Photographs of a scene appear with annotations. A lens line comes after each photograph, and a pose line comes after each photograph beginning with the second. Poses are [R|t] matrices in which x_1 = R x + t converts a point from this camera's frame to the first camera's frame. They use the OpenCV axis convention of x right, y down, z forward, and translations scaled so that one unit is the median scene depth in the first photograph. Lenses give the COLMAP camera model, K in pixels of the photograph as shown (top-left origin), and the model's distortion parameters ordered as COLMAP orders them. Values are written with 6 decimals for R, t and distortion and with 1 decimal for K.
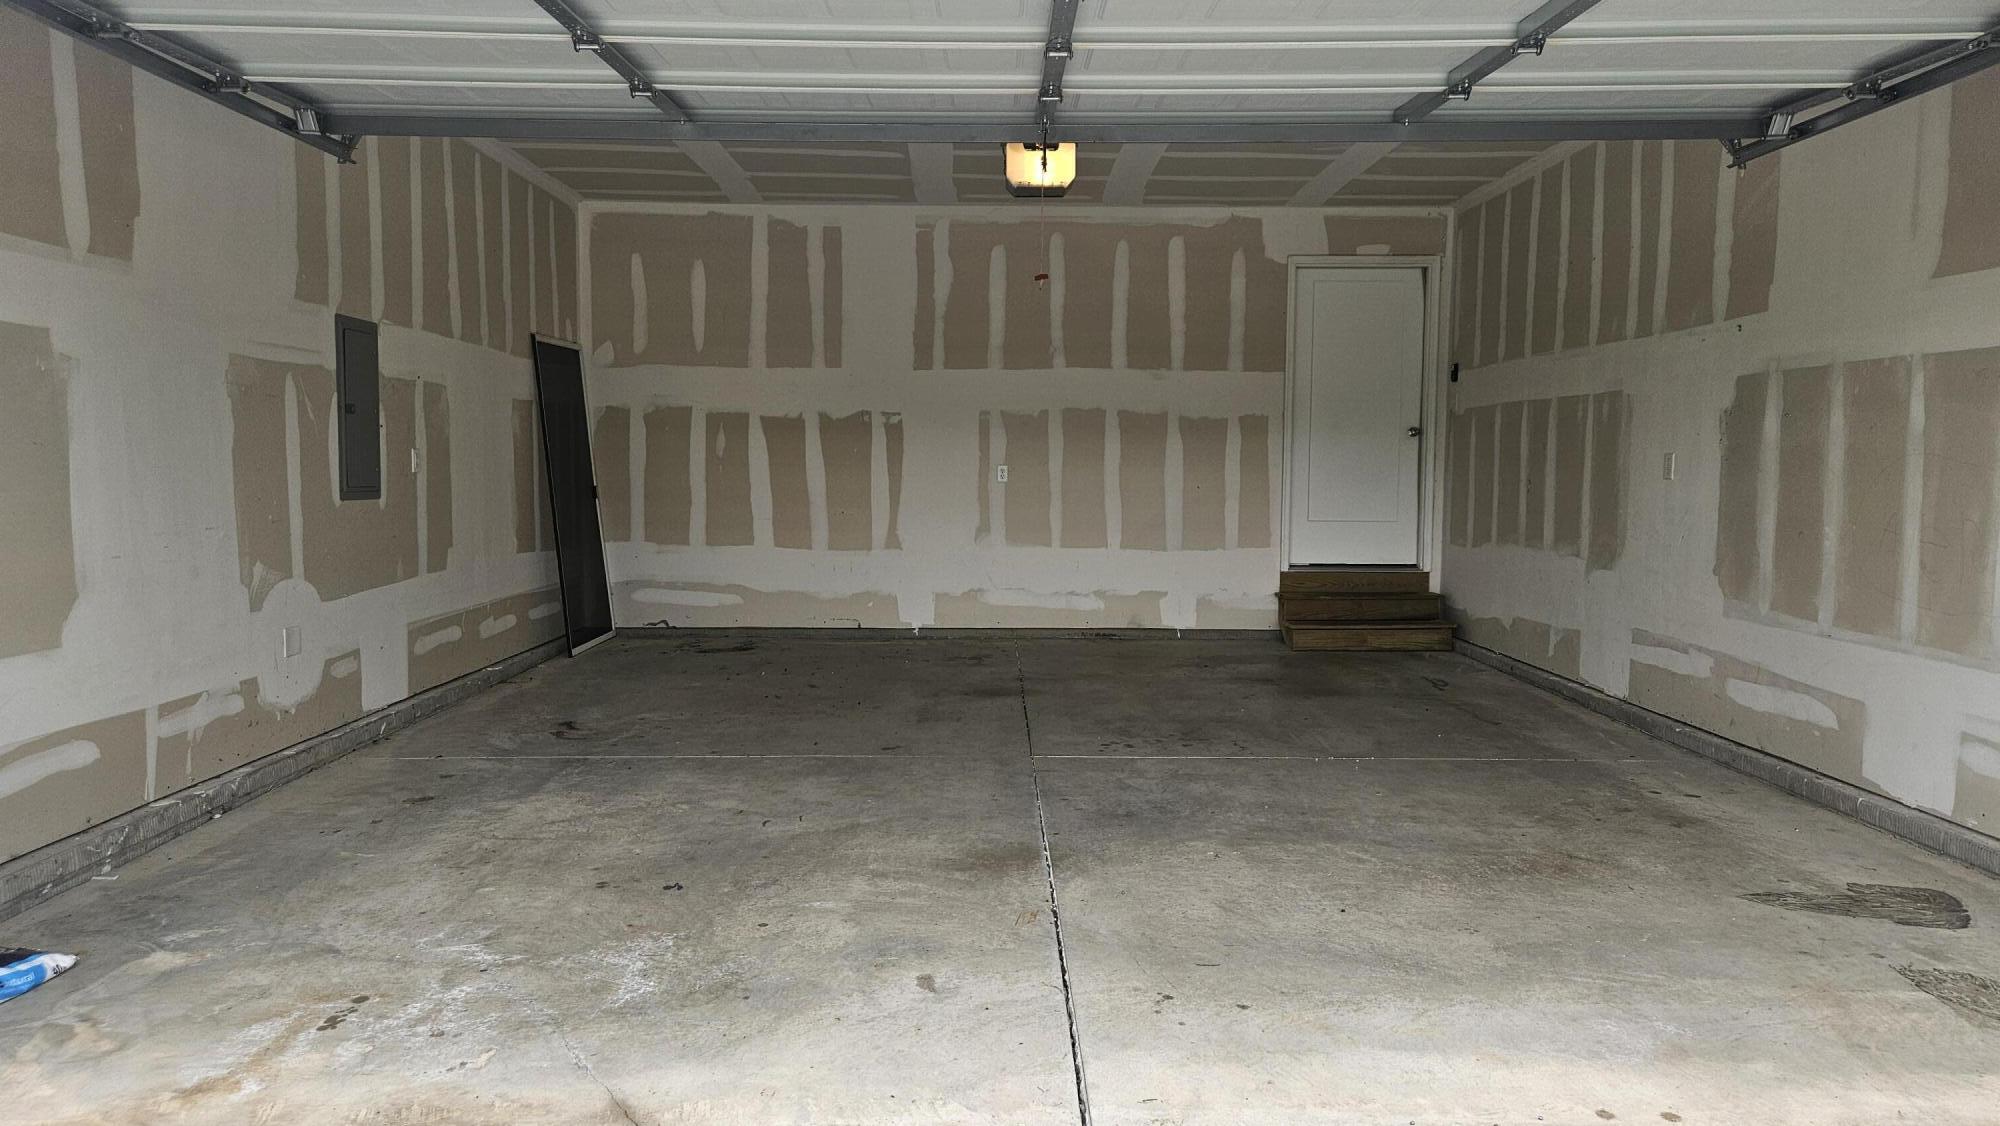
lens RADIAL K [[1379.3, 0, 1000.0], [0, 1379.3, 563.0], [0, 0, 1]] dist [-0.054085, -0.002322]
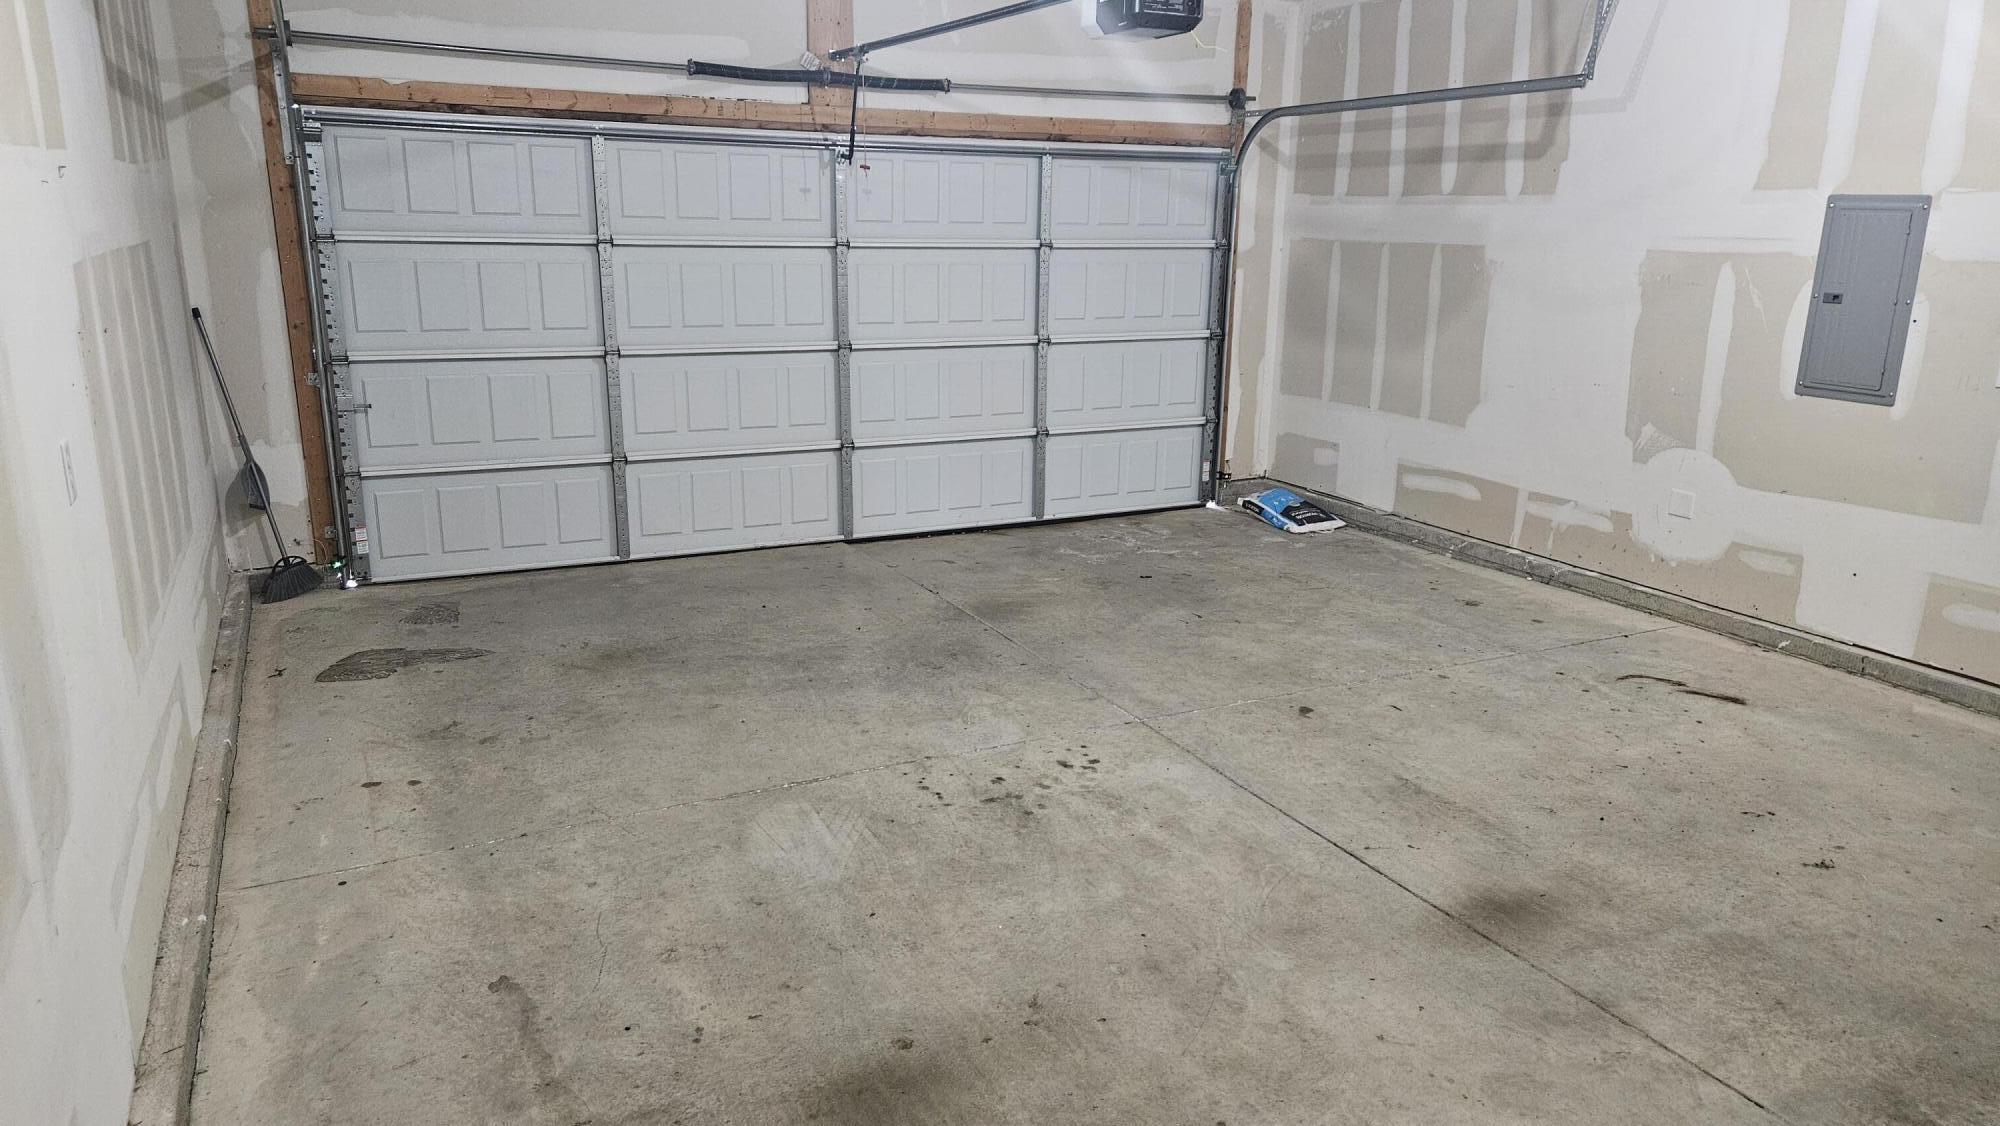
lens RADIAL K [[1379.5, 0, 1000.0], [0, 1379.5, 563.0], [0, 0, 1]] dist [0.003037, -0.000287]
pose [[-0.907893, 0.091086, -0.409188, 0.572807], [-0.040962, 0.952161, 0.302838, -0.269127], [0.417197, 0.291706, -0.860729, 2.157920]]
